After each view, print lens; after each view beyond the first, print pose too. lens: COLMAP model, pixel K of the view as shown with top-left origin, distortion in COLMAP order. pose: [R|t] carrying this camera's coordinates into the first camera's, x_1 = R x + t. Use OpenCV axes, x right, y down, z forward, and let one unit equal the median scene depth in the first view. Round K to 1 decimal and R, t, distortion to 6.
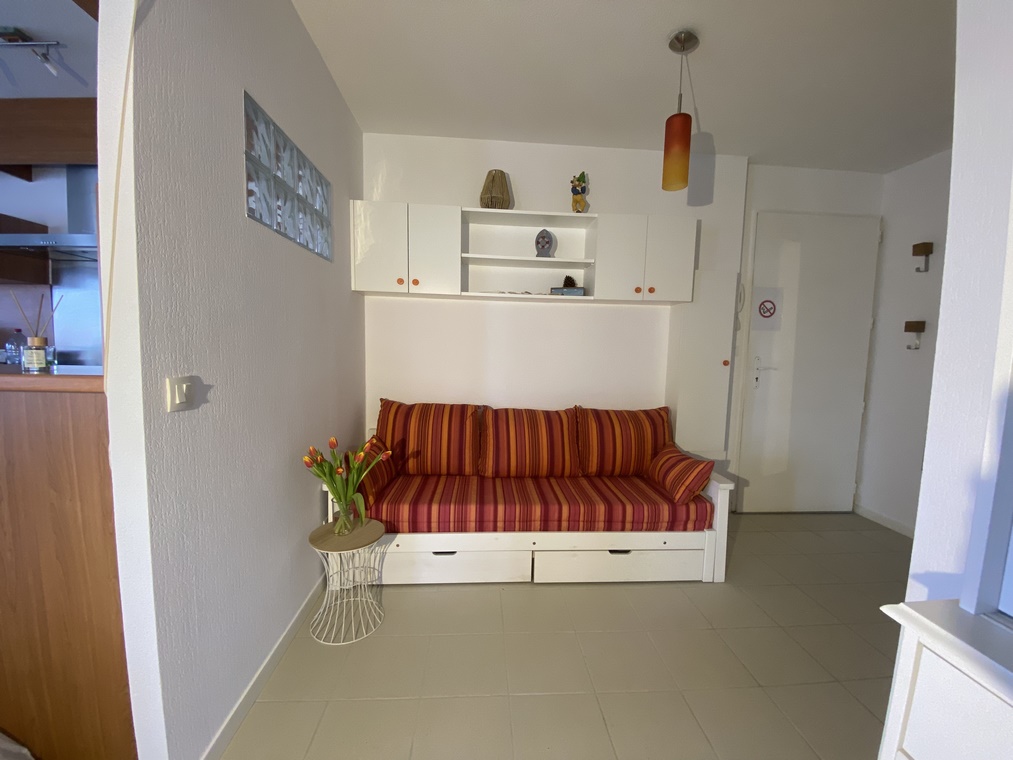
lens RADIAL K [[408.0, 0, 503.6], [0, 408.0, 380.1], [0, 0, 1]] dist [-0.004621, -0.009123]
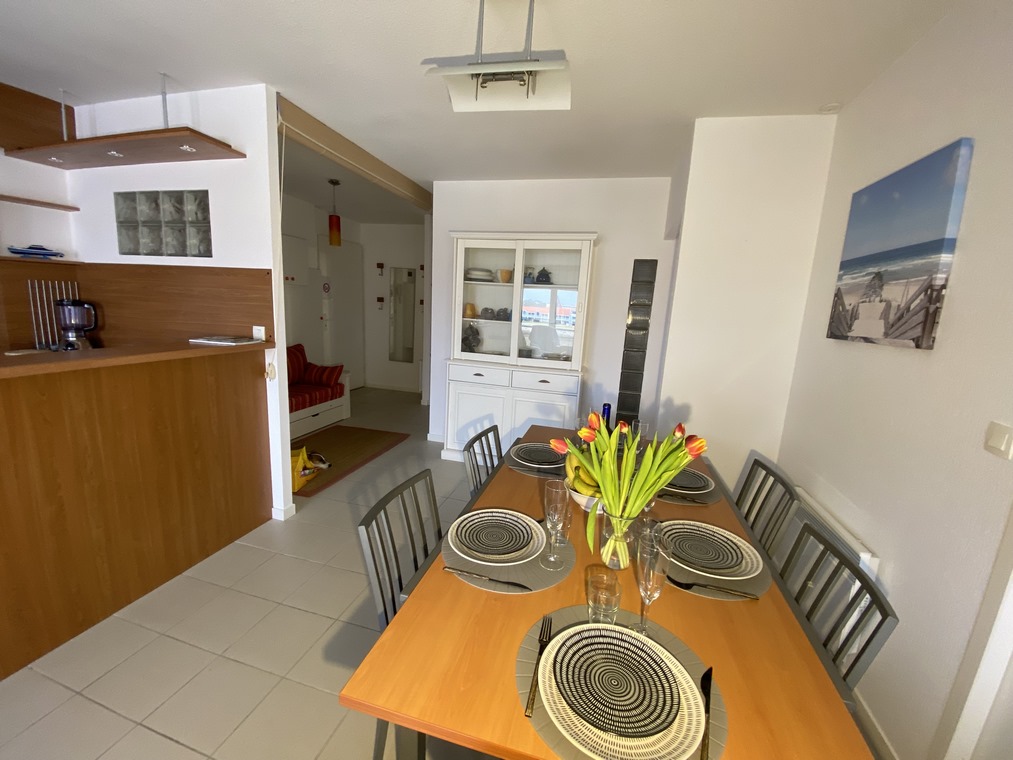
lens RADIAL K [[408.0, 0, 507.6], [0, 408.0, 382.7], [0, 0, 1]] dist [-0.004621, -0.009123]
pose [[0.303715, -0.183825, 0.934861, -1.131849], [0.033411, 0.982662, 0.182370, -0.070084], [-0.952177, -0.024154, 0.304591, -0.465918]]
